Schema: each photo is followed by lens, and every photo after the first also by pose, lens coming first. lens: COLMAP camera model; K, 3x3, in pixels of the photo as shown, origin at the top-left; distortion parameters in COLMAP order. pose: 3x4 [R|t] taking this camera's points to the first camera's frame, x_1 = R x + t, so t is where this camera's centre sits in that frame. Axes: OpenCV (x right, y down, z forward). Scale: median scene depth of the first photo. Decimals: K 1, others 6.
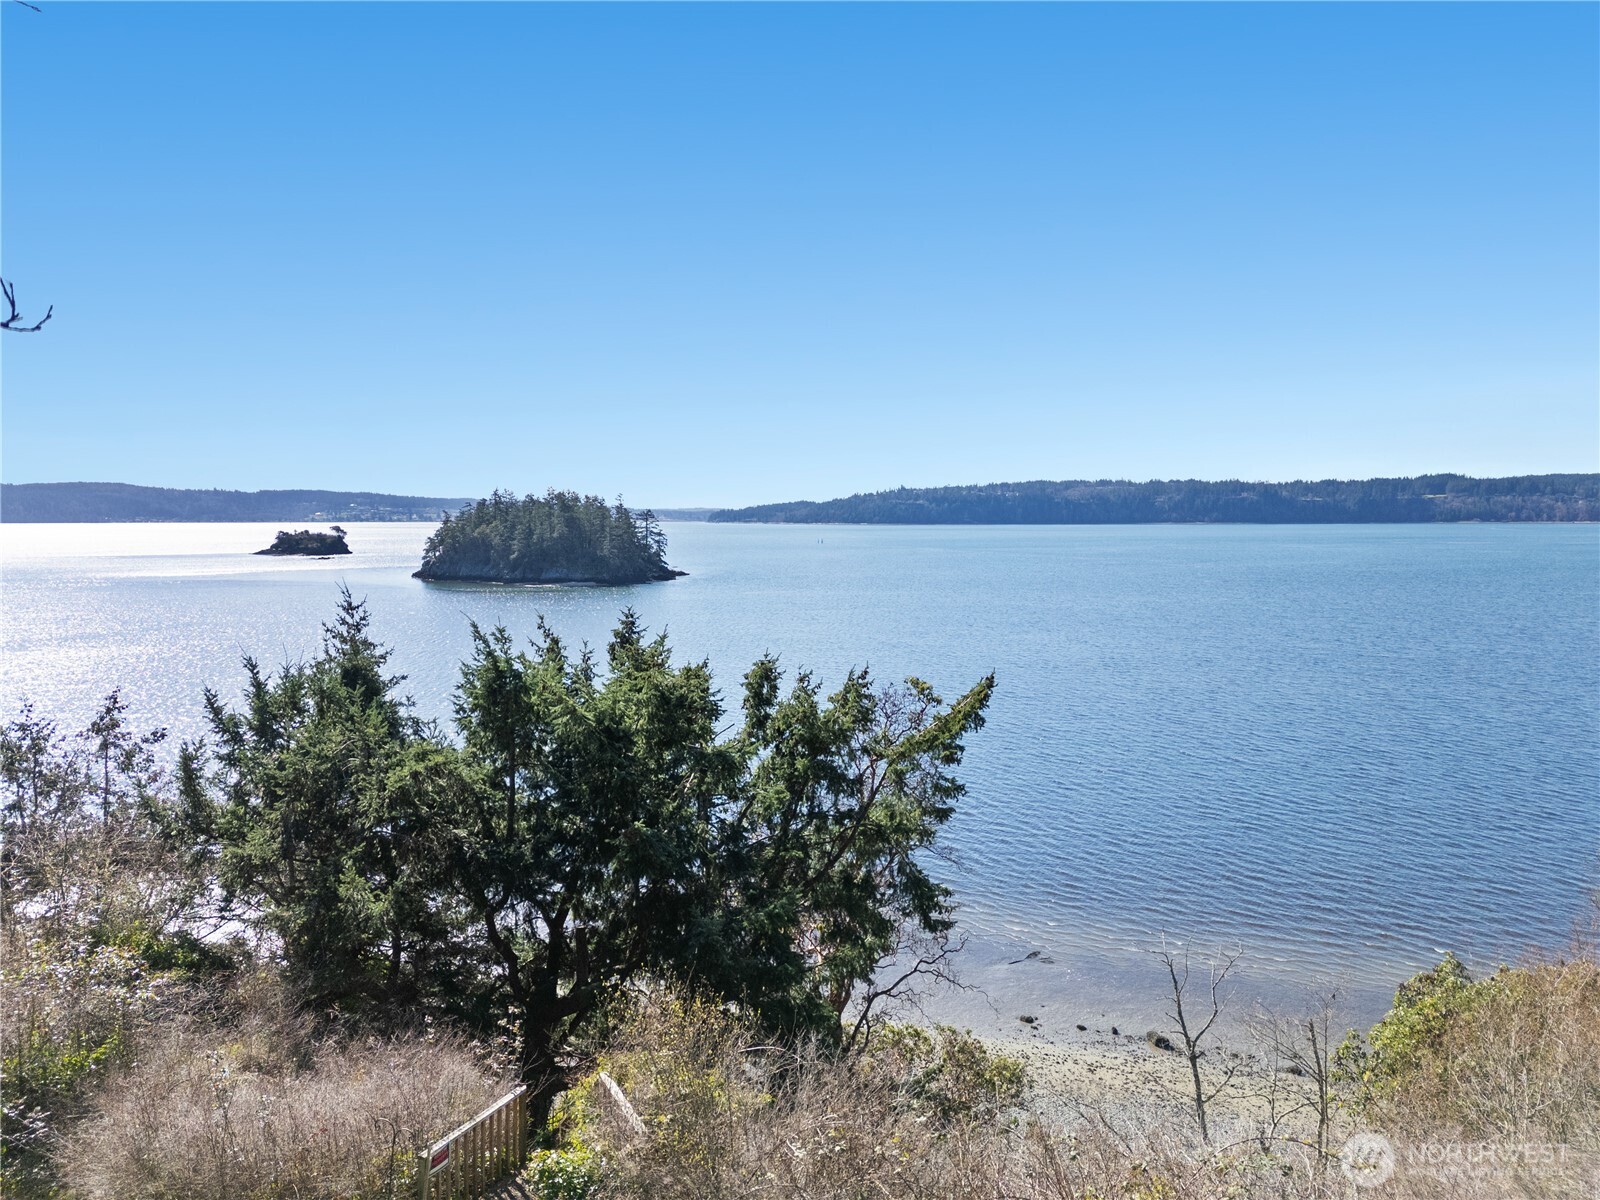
lens RADIAL K [[1166.7, 0, 802.3], [0, 1166.7, 584.3], [0, 0, 1]] dist [0.083565, -0.079954]
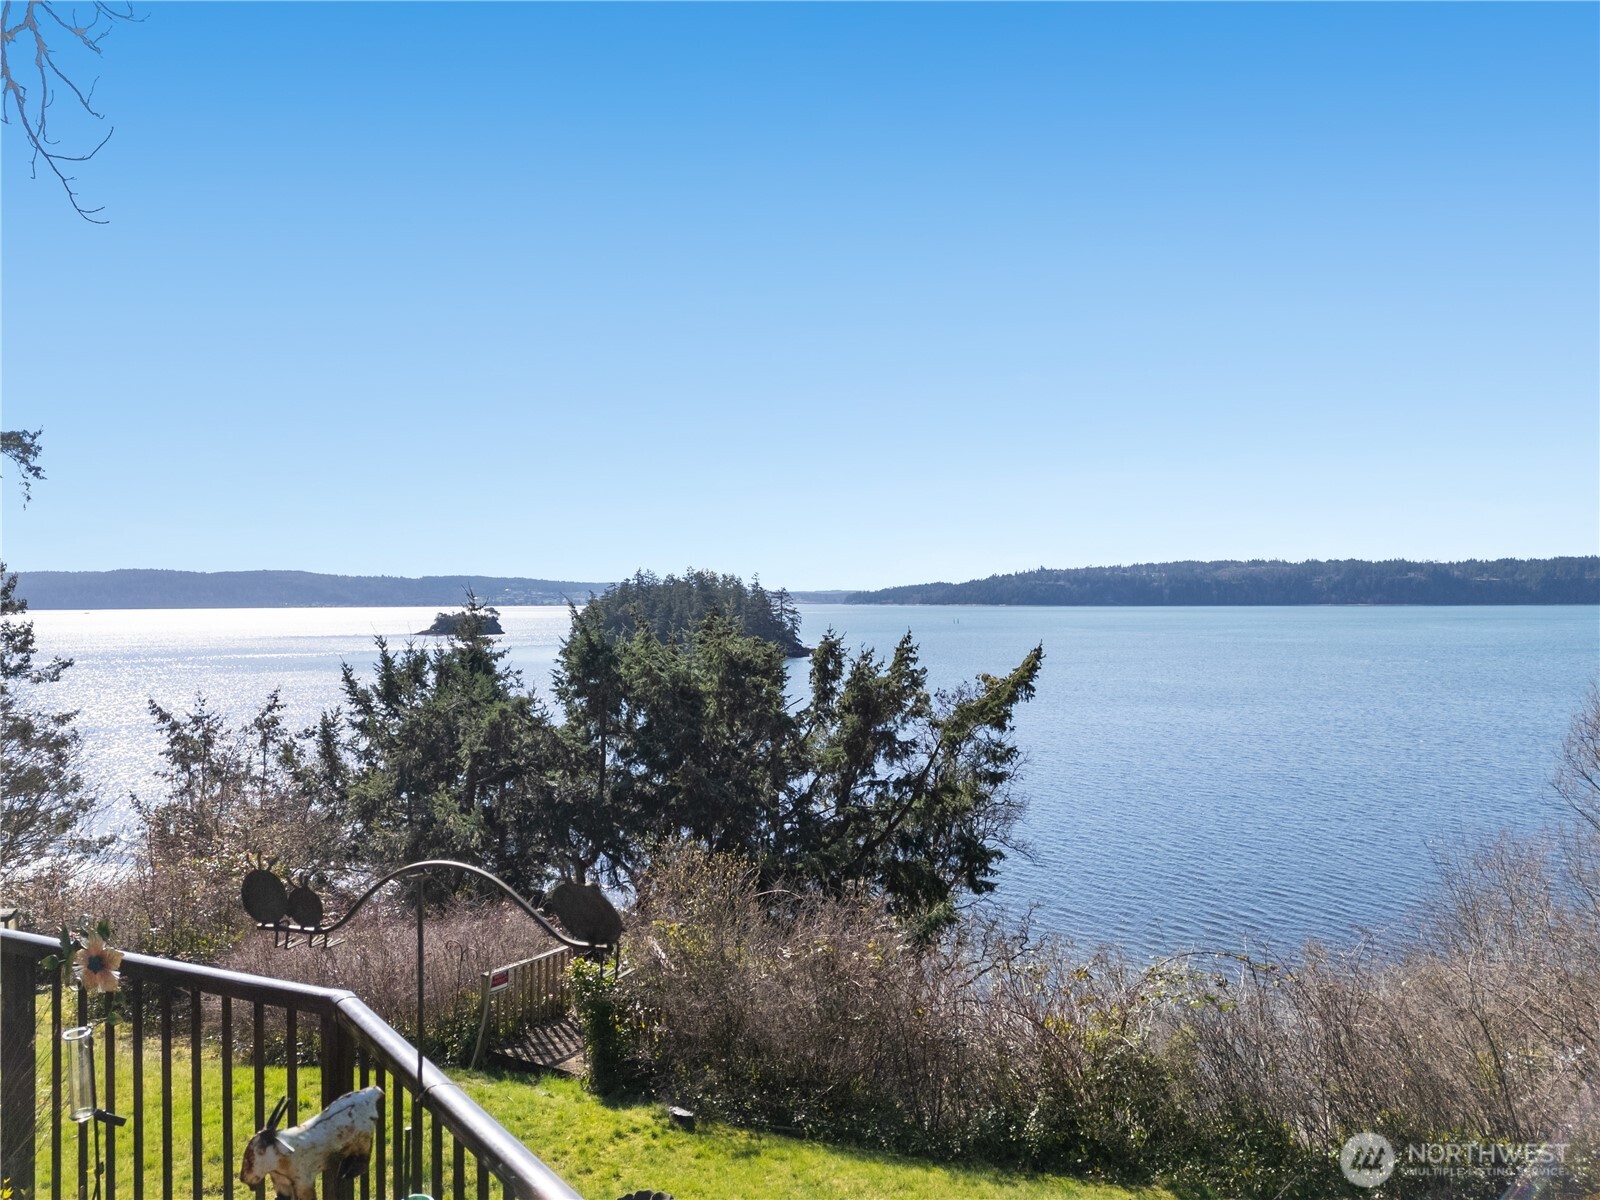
lens RADIAL K [[1166.7, 0, 802.3], [0, 1166.7, 587.6], [0, 0, 1]] dist [0.083565, -0.079954]
pose [[0.993130, -0.005048, -0.116909, 0.050006], [-0.002895, 0.997703, -0.067675, 0.066493], [0.116982, 0.067549, 0.990834, -0.056970]]
